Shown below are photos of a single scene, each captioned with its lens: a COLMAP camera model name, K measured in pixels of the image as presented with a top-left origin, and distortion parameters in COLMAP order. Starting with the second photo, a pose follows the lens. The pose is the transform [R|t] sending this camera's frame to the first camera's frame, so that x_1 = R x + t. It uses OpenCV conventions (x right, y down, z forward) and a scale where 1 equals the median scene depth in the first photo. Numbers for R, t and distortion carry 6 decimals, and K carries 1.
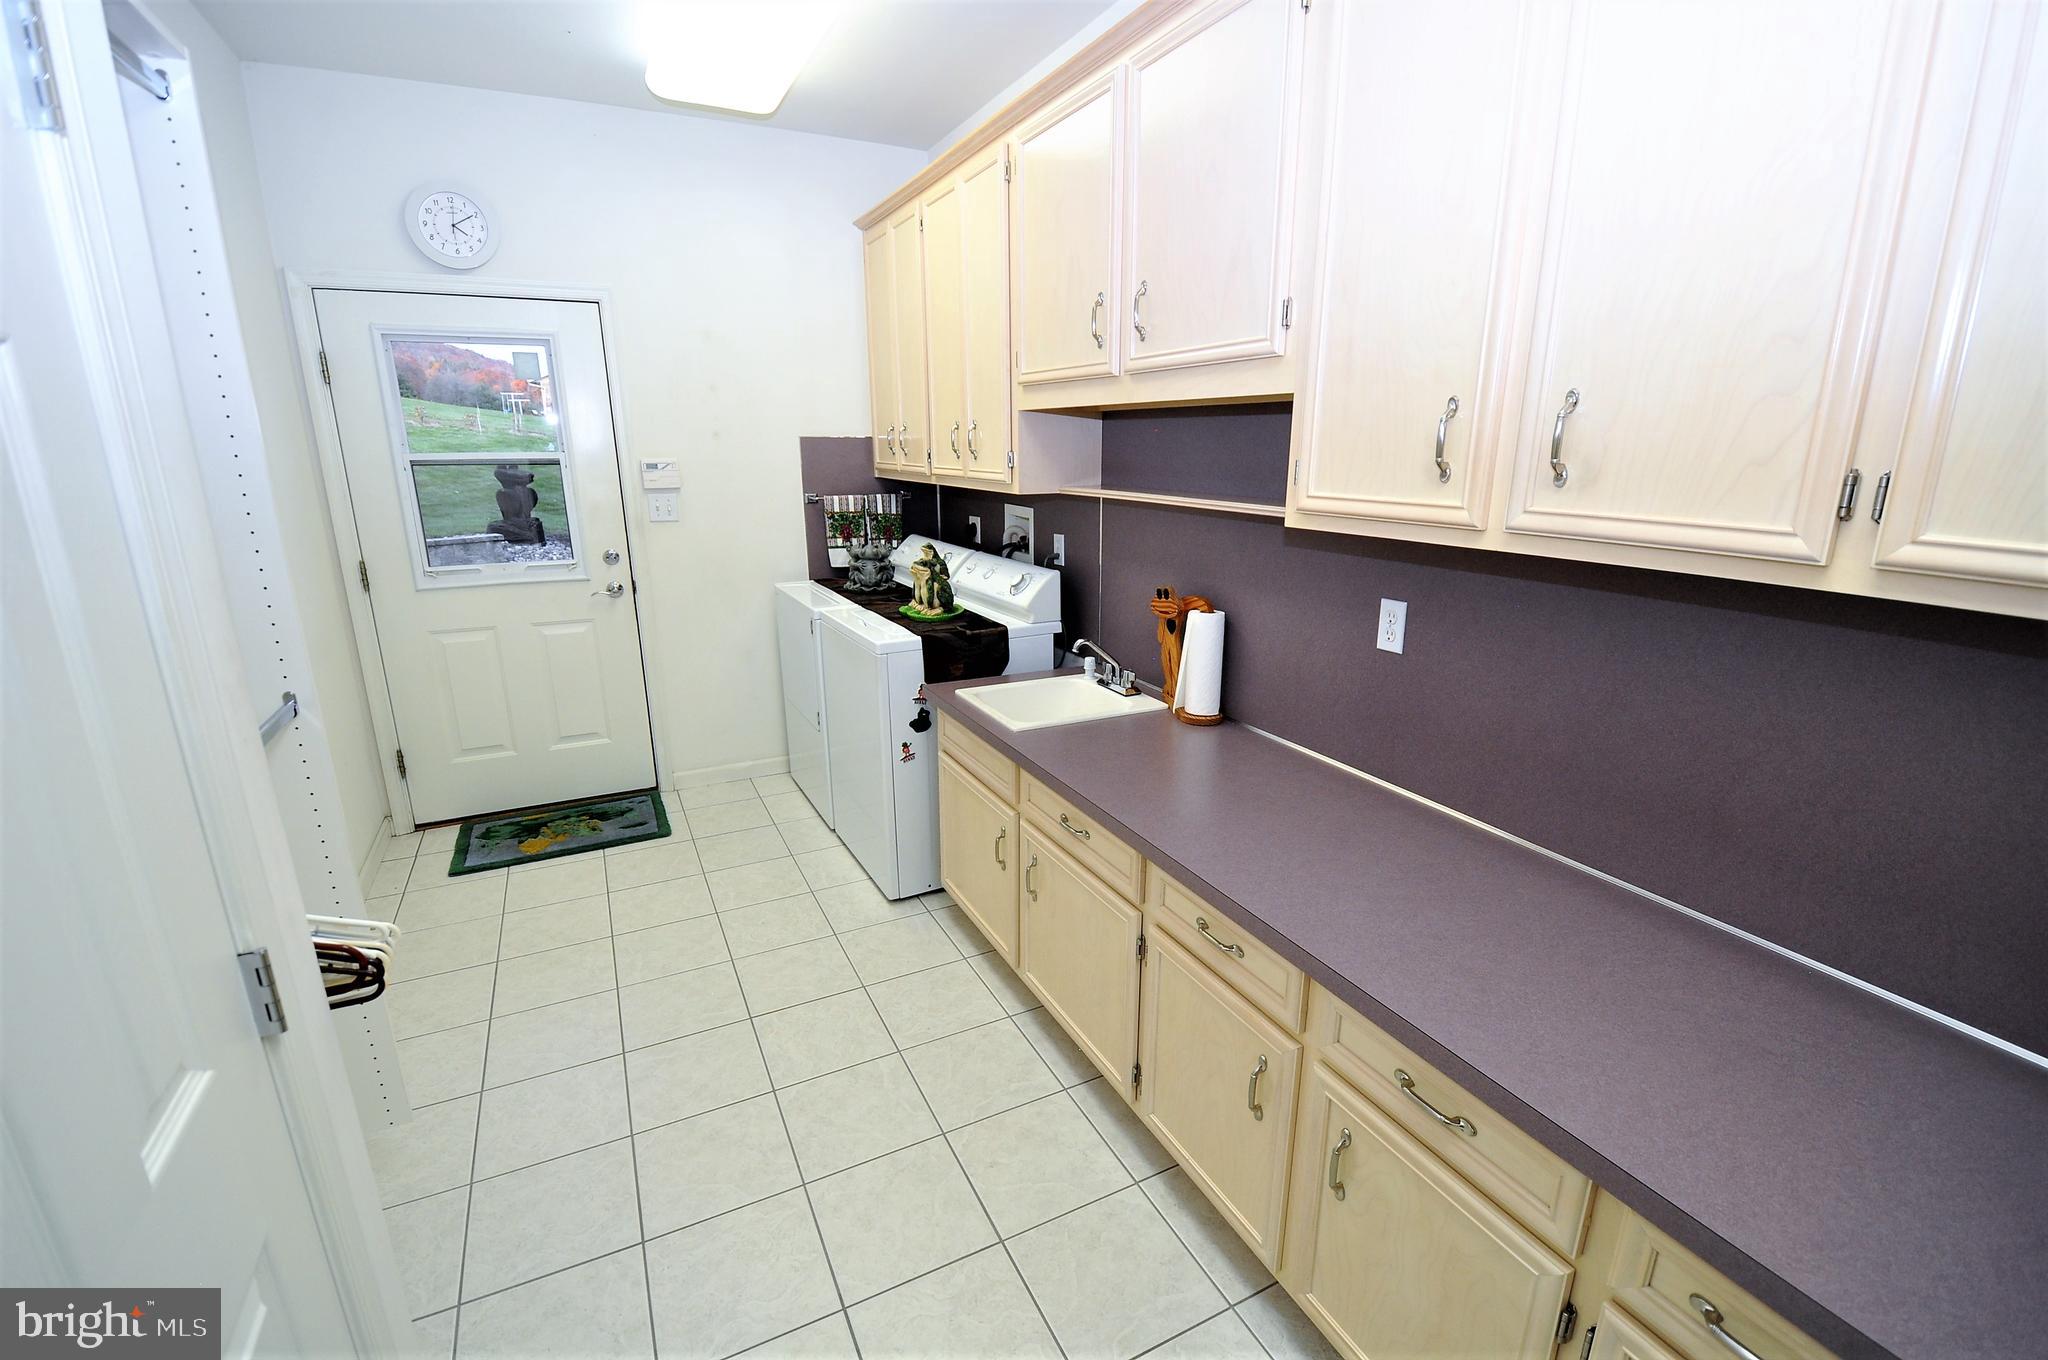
lens RADIAL K [[904.4, 0, 1030.1], [0, 904.4, 682.3], [0, 0, 1]] dist [-0.020487, -0.000455]
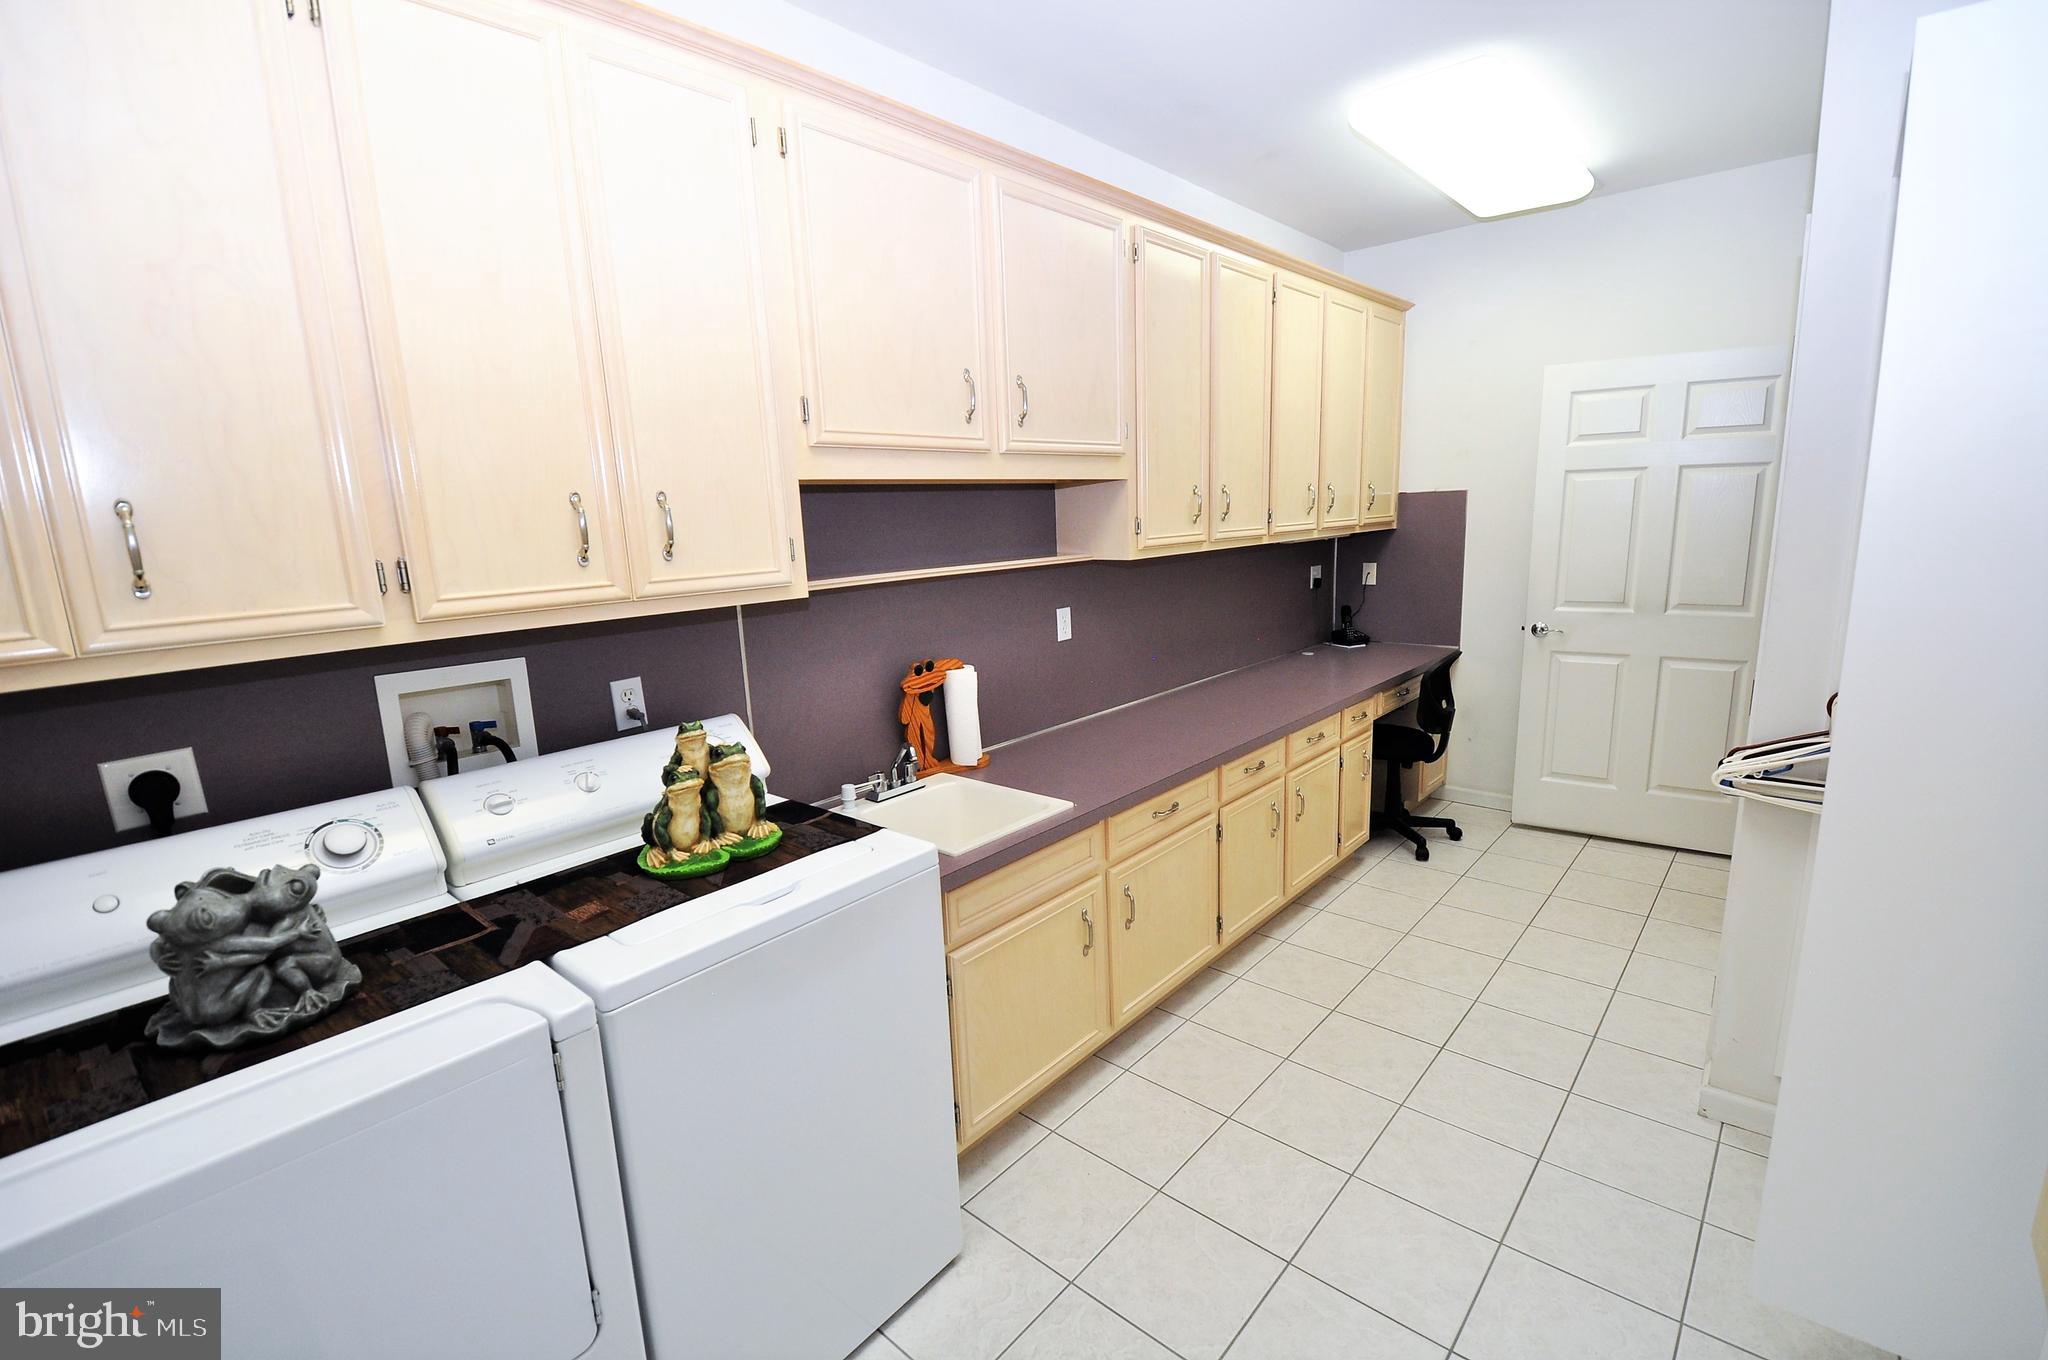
lens RADIAL K [[904.4, 0, 1028.3], [0, 904.4, 674.4], [0, 0, 1]] dist [-0.020487, -0.000455]
pose [[-0.376543, -0.165620, 0.911474, -0.773536], [0.265305, 0.923401, 0.277388, -0.325775], [-0.887597, 0.346268, -0.303761, 1.166055]]
